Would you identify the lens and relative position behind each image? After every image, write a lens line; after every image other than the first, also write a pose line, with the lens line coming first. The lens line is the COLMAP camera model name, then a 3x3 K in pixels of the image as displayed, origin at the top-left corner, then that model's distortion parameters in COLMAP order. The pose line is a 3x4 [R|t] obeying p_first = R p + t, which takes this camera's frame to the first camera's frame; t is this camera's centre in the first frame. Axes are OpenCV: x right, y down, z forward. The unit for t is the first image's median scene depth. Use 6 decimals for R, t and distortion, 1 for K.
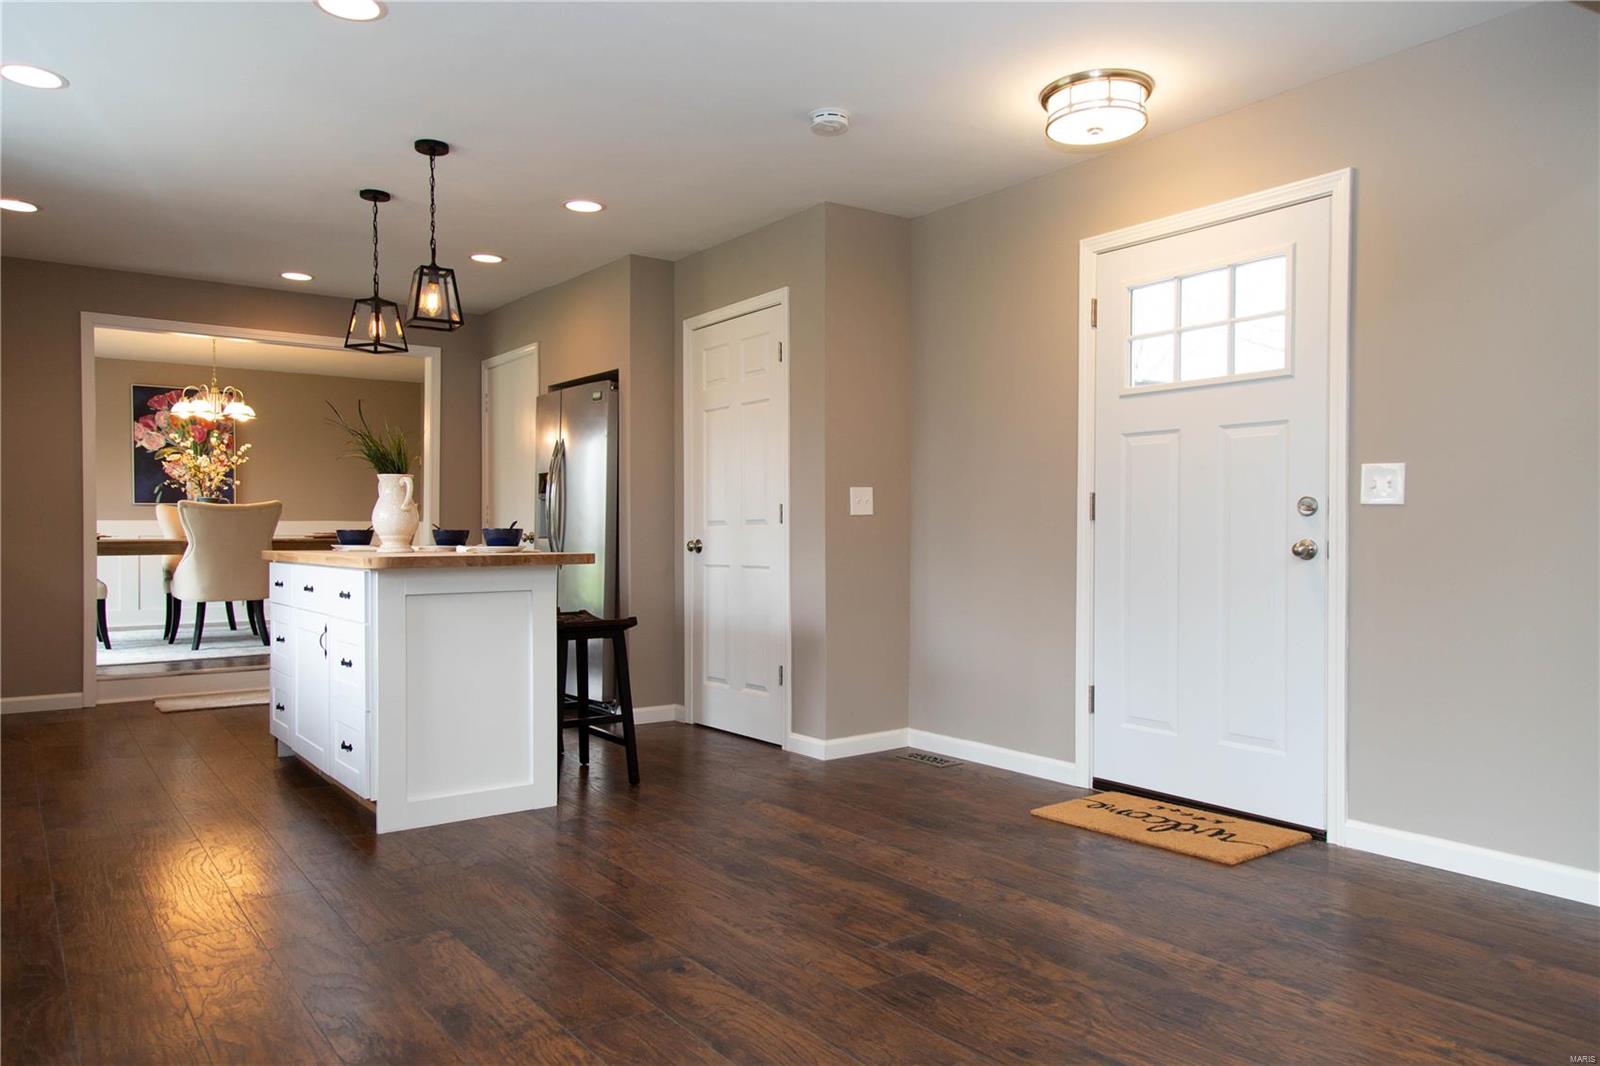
lens RADIAL K [[1098.2, 0, 802.5], [0, 1098.2, 540.3], [0, 0, 1]] dist [0.029434, -0.003445]
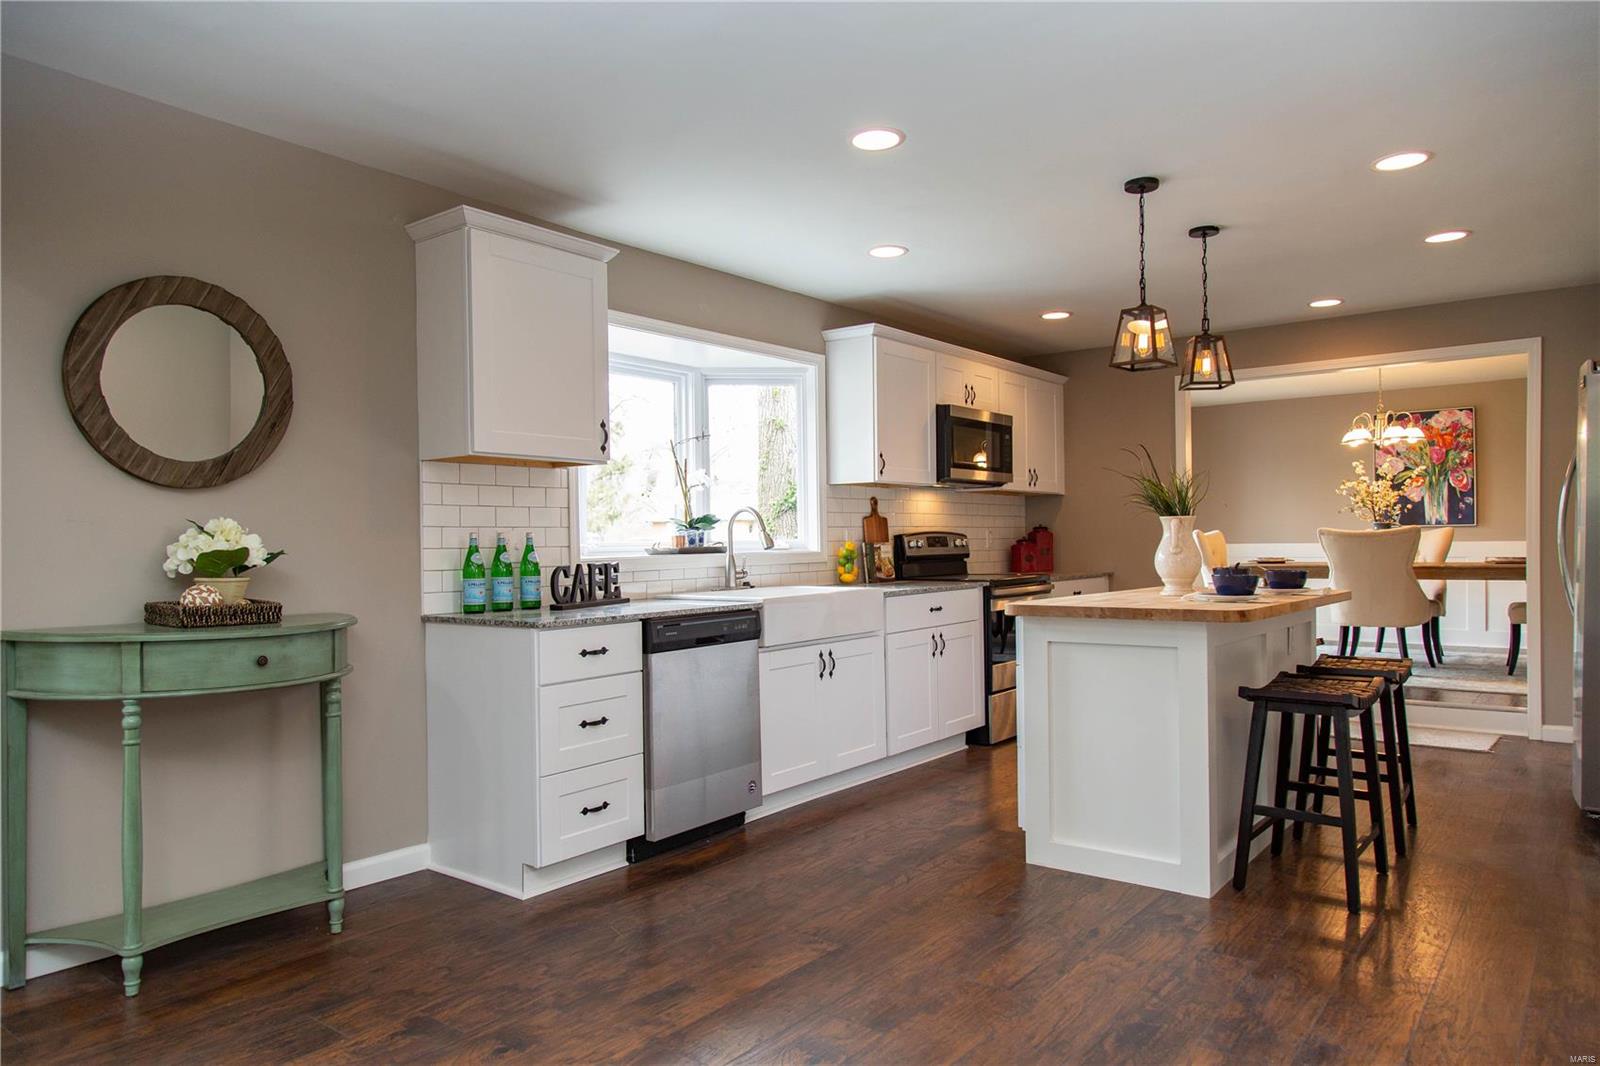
lens RADIAL K [[1048.7, 0, 801.9], [0, 1048.7, 540.9], [0, 0, 1]] dist [0.003714, 0.000343]
pose [[0.287052, -0.002159, -0.957912, 0.302110], [-0.002094, 0.999994, -0.002881, -0.023614], [0.957913, 0.002833, 0.287046, 0.290393]]
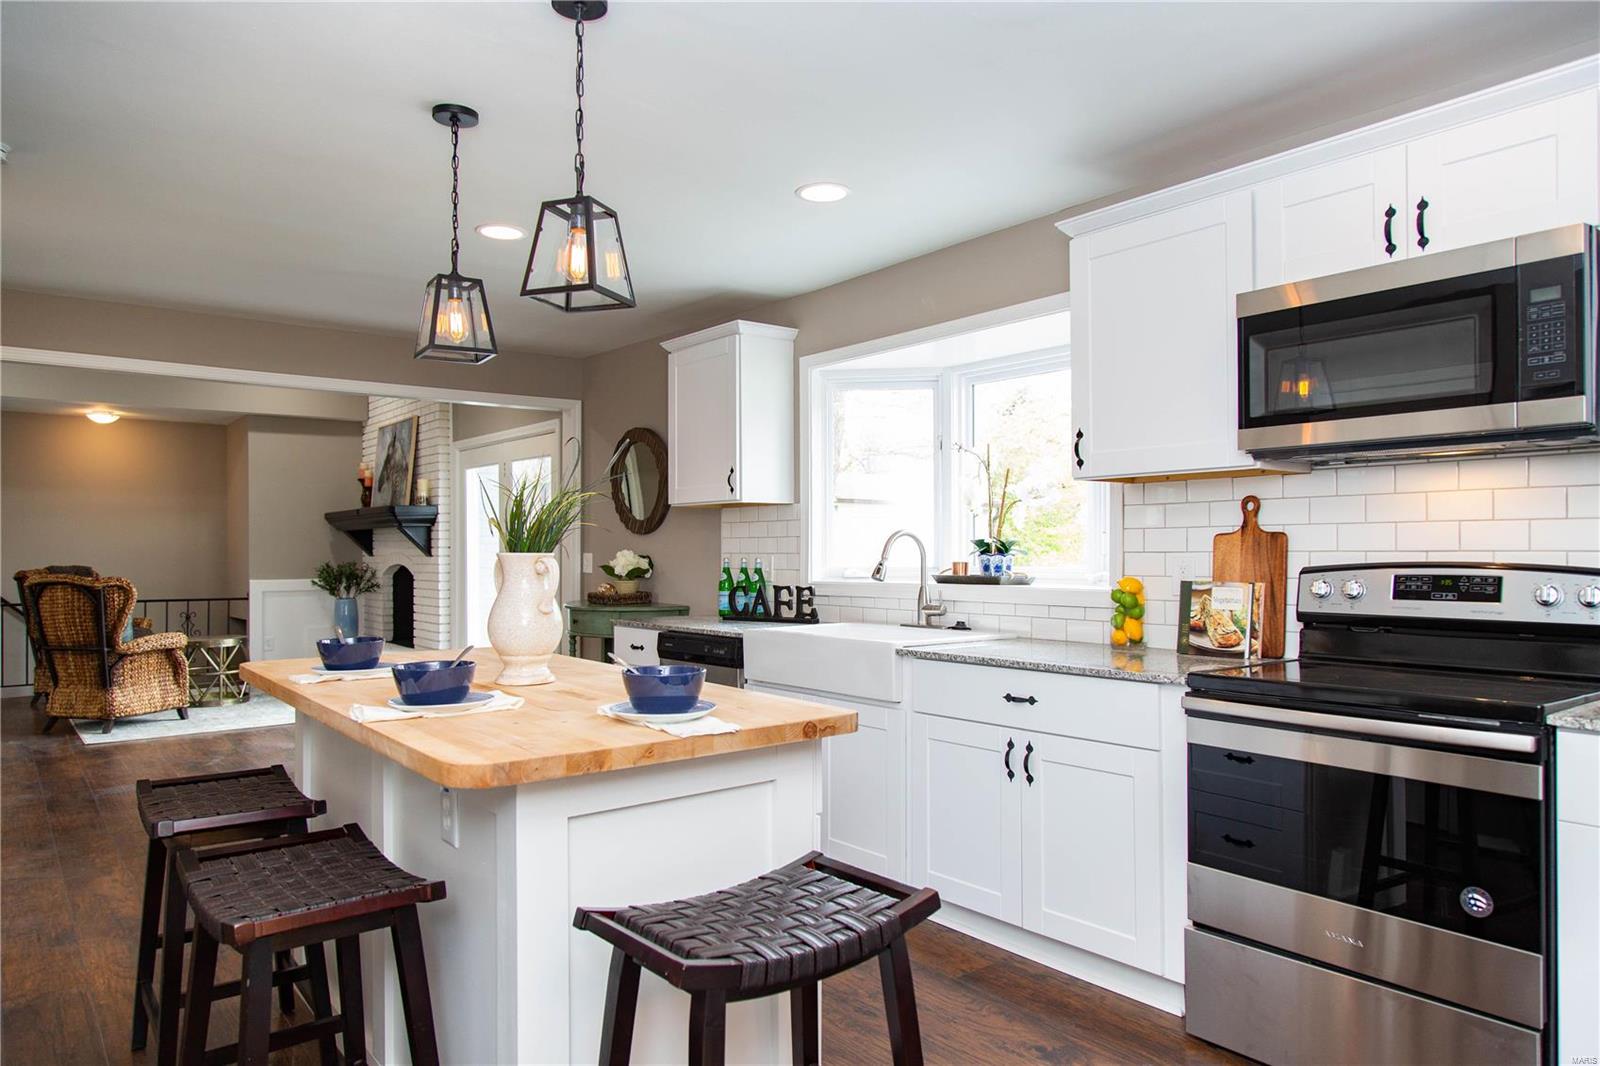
lens RADIAL K [[1048.7, 0, 801.9], [0, 1048.7, 540.9], [0, 0, 1]] dist [0.003714, 0.000343]
pose [[-0.998822, -0.005977, -0.048145, -0.344853], [-0.006034, 0.999981, 0.001032, -0.043699], [0.048138, 0.001321, -0.998840, 1.109195]]
